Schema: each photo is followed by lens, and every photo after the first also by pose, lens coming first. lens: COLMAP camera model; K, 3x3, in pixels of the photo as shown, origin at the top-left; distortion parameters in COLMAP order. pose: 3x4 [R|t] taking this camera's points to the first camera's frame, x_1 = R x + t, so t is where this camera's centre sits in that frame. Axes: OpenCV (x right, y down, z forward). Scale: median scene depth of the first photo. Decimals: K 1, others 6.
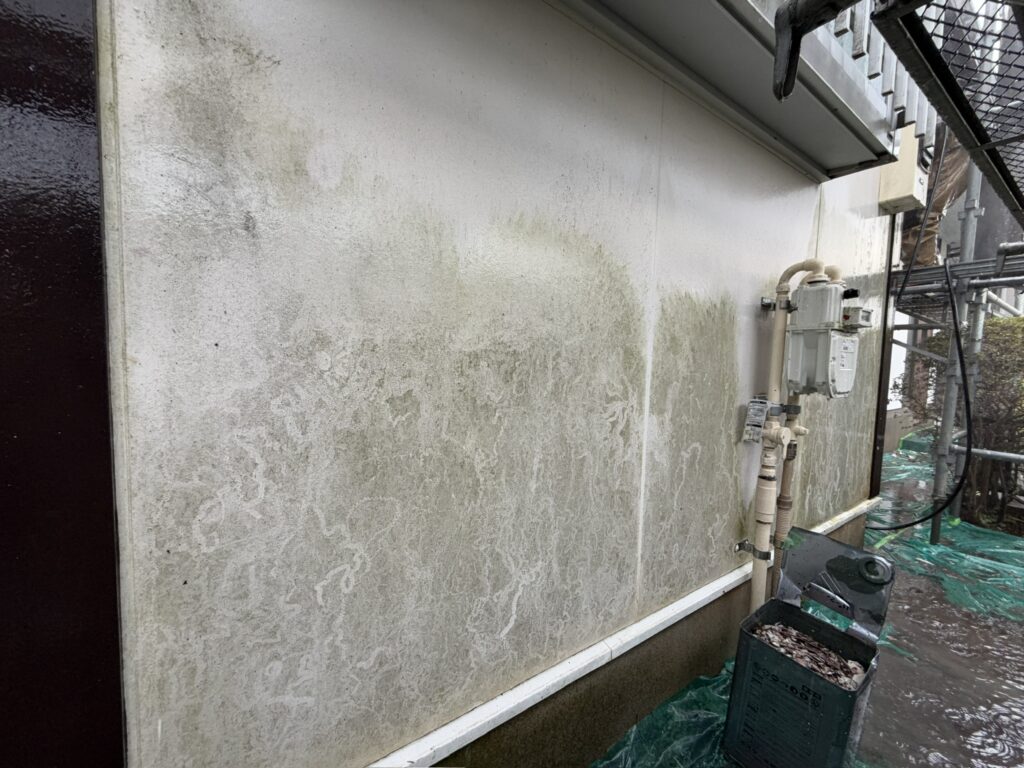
lens RADIAL K [[404.7, 0, 512.0], [0, 404.7, 384.0], [0, 0, 1]] dist [-0.000427, -0.000535]
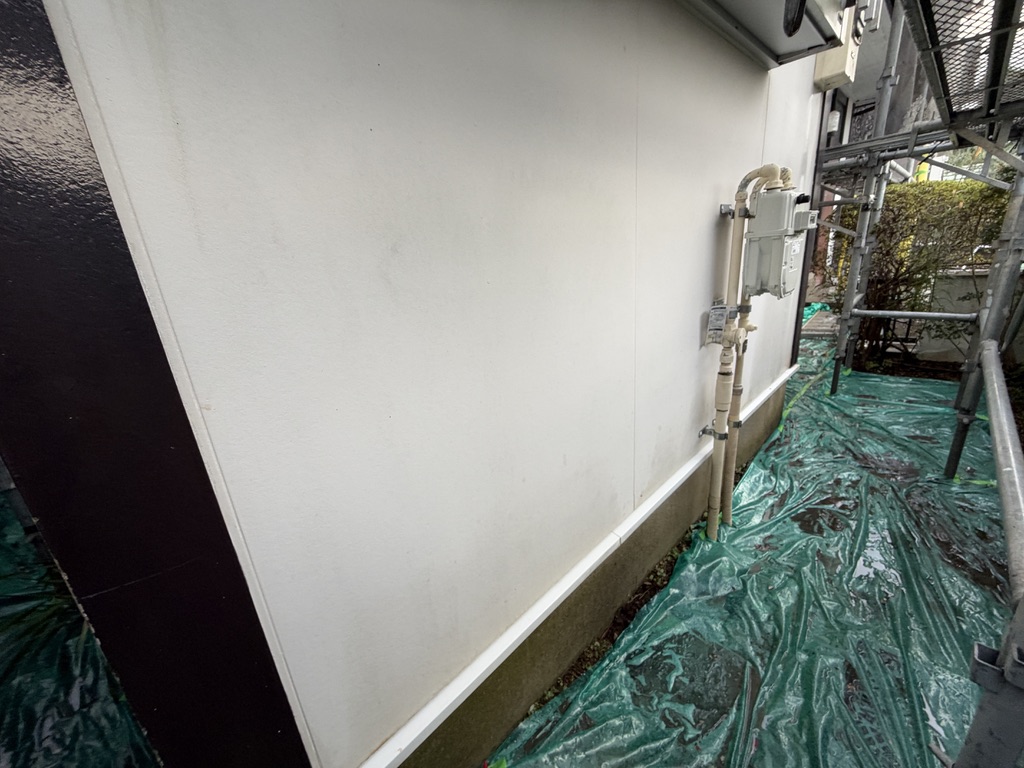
lens RADIAL K [[413.8, 0, 512.0], [0, 413.8, 384.0], [0, 0, 1]] dist [0.002637, 0.000227]
pose [[0.976263, -0.160723, 0.145187, -0.130027], [0.122542, 0.962604, 0.241613, -0.091392], [-0.178590, -0.218086, 0.959450, -0.024834]]
